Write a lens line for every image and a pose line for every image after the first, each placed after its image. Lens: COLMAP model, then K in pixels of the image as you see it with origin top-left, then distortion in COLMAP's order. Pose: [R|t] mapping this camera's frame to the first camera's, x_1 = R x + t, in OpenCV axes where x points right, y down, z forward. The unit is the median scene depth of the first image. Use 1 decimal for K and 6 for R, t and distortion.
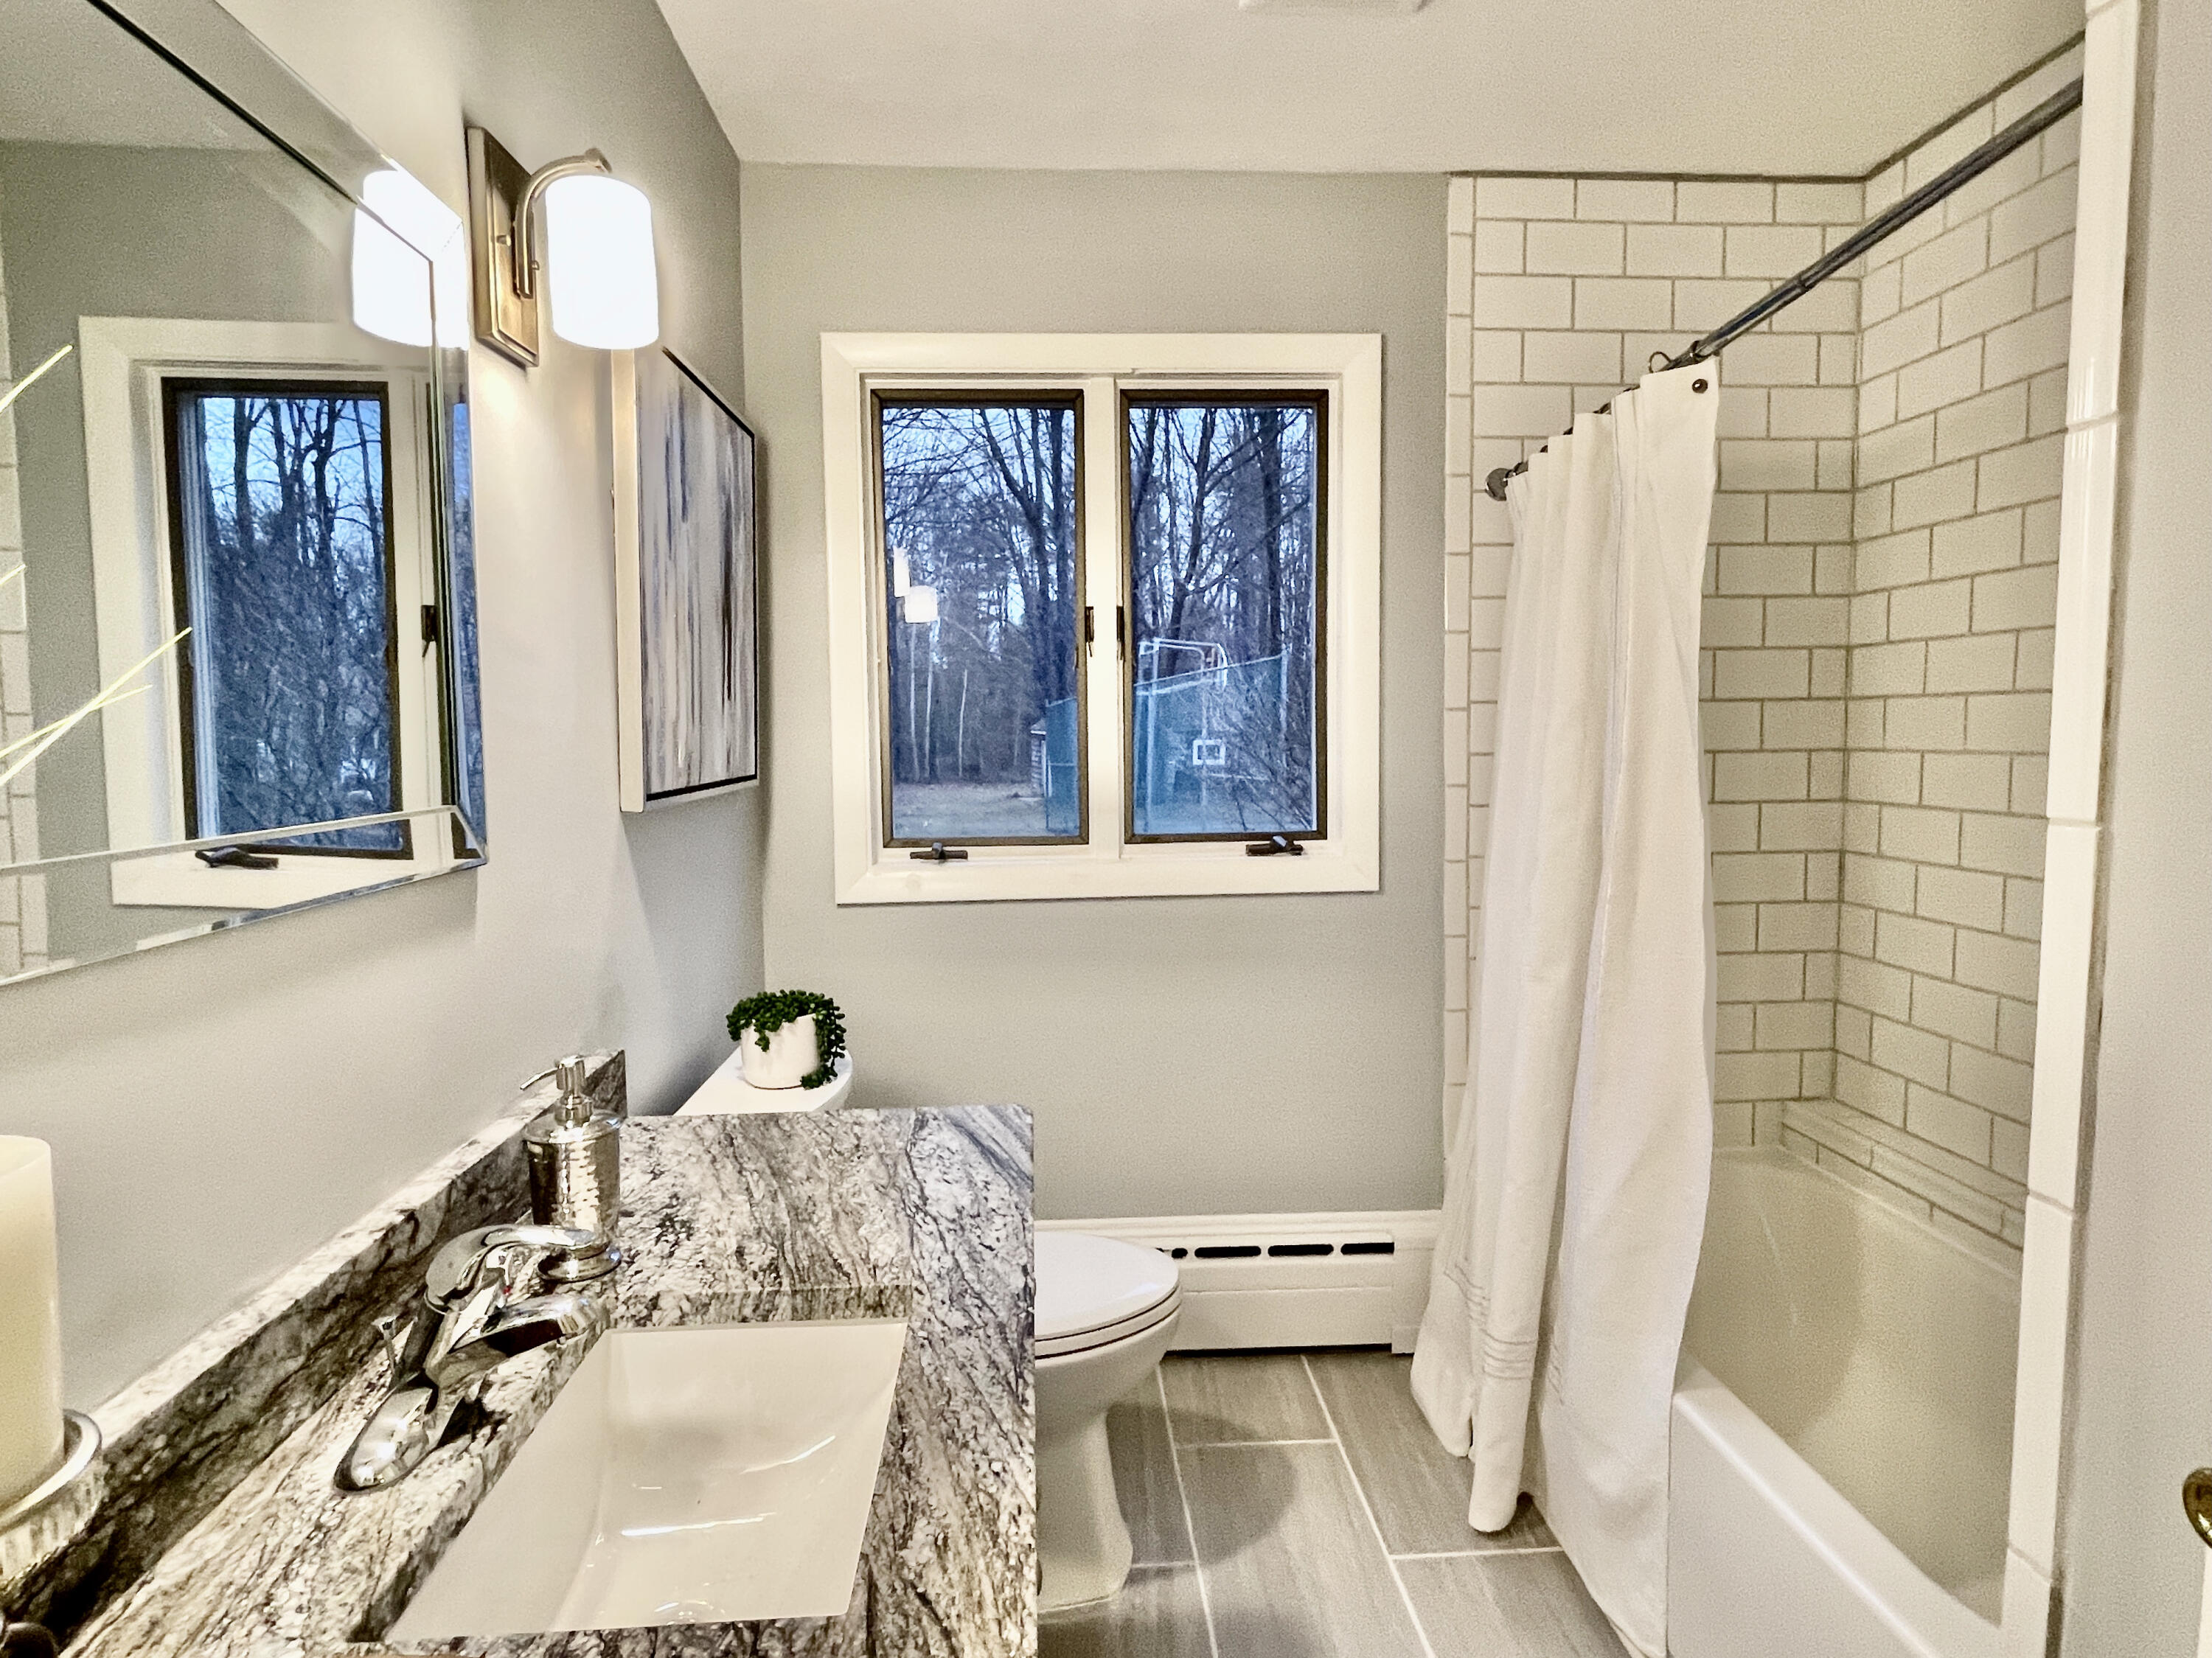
lens RADIAL K [[1168.0, 0, 1106.0], [0, 1168.0, 829.0], [0, 0, 1]] dist [-0.000314, -0.000148]
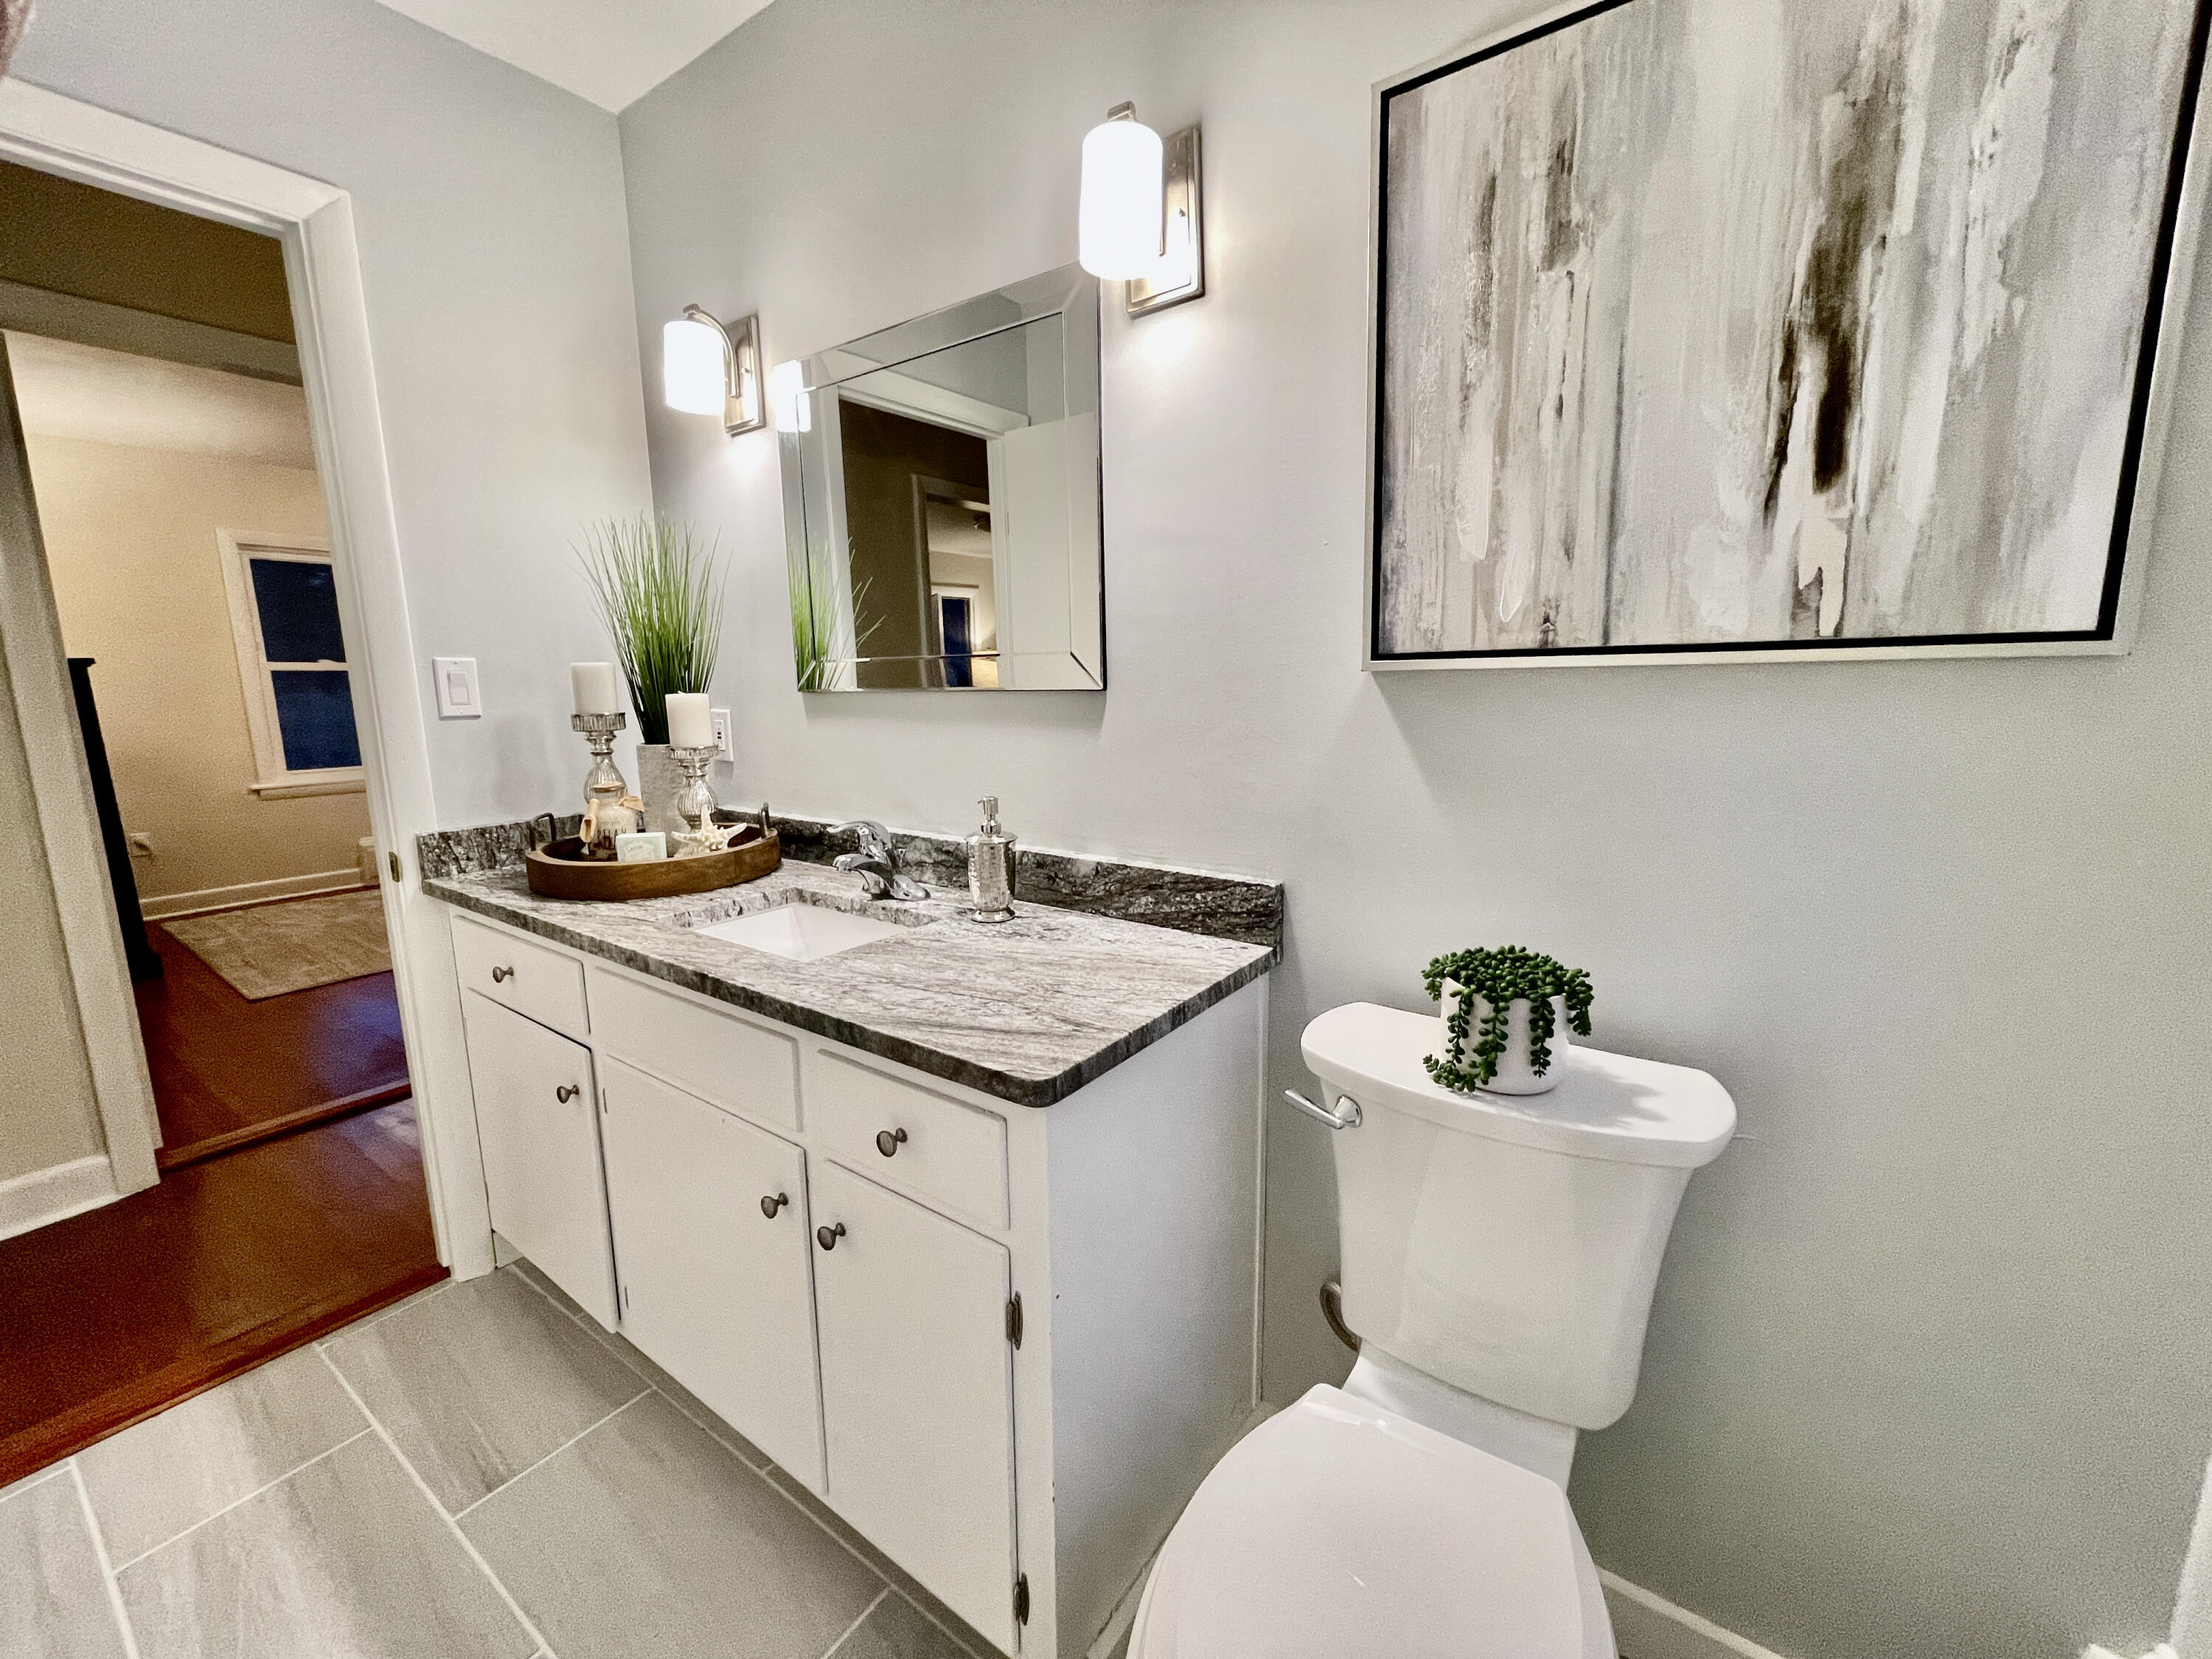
lens RADIAL K [[895.4, 0, 1106.0], [0, 895.4, 829.5], [0, 0, 1]] dist [0.000146, -0.000046]
pose [[-0.632356, 0.144029, -0.761171, 0.392534], [-0.046268, 0.973789, 0.222698, -0.052714], [0.773295, 0.176042, -0.609118, 1.706705]]
